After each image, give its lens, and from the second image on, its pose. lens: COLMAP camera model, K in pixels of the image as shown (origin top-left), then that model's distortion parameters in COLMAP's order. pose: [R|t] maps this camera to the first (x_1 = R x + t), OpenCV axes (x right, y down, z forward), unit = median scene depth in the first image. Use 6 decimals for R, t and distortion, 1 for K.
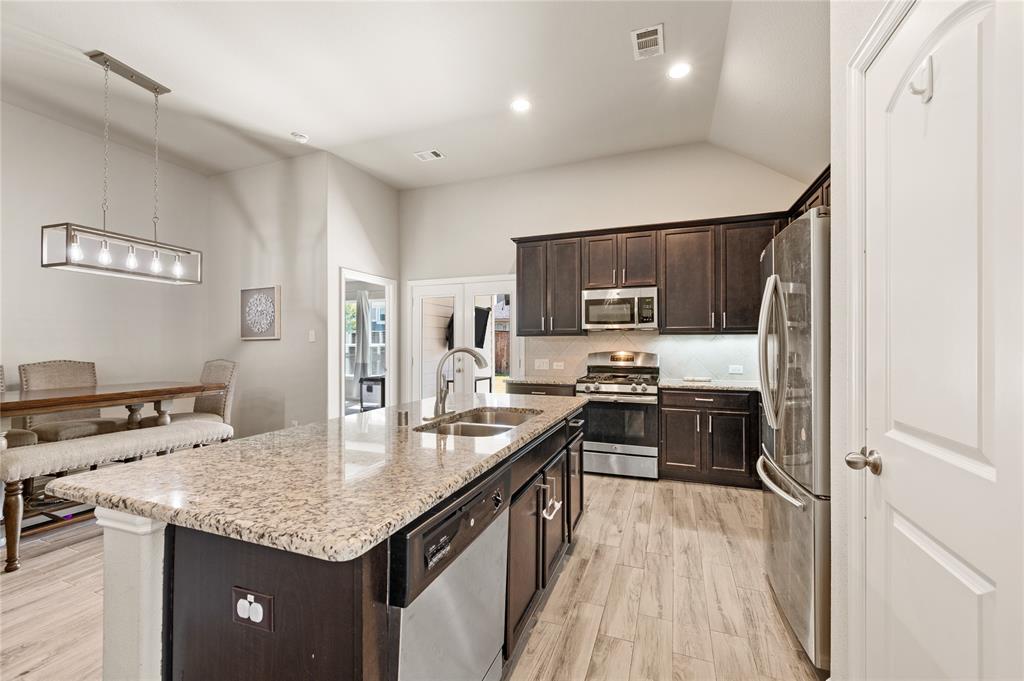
lens RADIAL K [[408.5, 0, 515.5], [0, 408.5, 344.7], [0, 0, 1]] dist [0.001337, 0.000028]
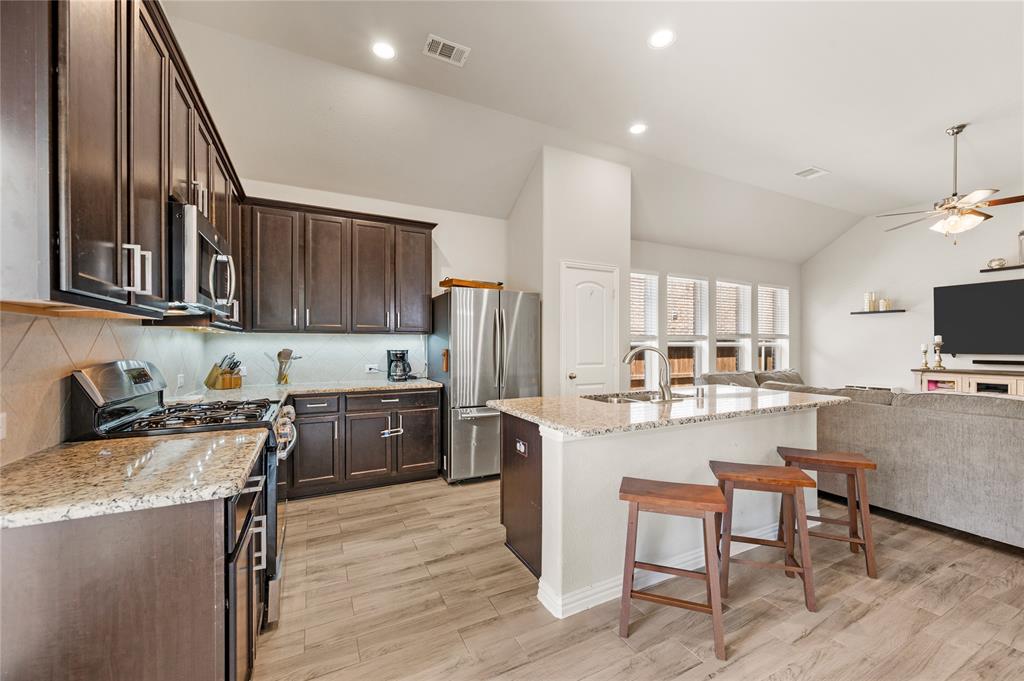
lens RADIAL K [[408.5, 0, 515.5], [0, 408.5, 344.7], [0, 0, 1]] dist [0.001337, 0.000028]
pose [[-0.741876, 0.000016, 0.670537, -0.346785], [0.001023, 0.999999, 0.001108, -0.000966], [-0.670536, 0.001508, -0.741876, 1.142852]]
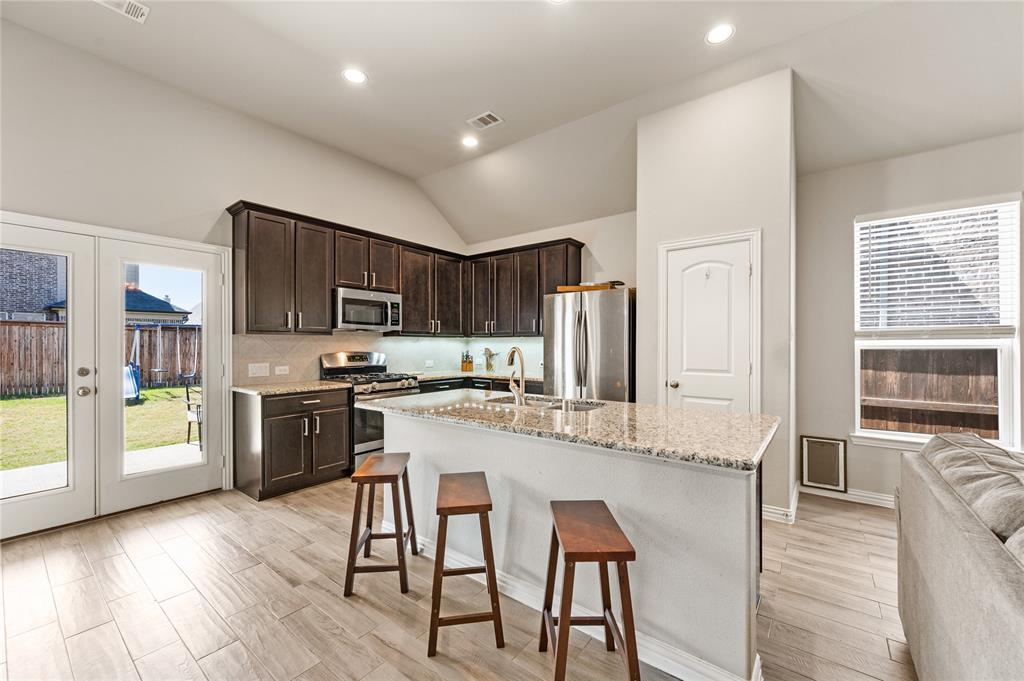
lens RADIAL K [[408.5, 0, 515.5], [0, 408.5, 344.7], [0, 0, 1]] dist [0.001337, 0.000028]
pose [[0.295810, 0.000080, 0.955247, -0.649964], [-0.000027, 1.000000, -0.000075, -0.000693], [-0.955247, -0.000003, 0.295810, 0.356443]]
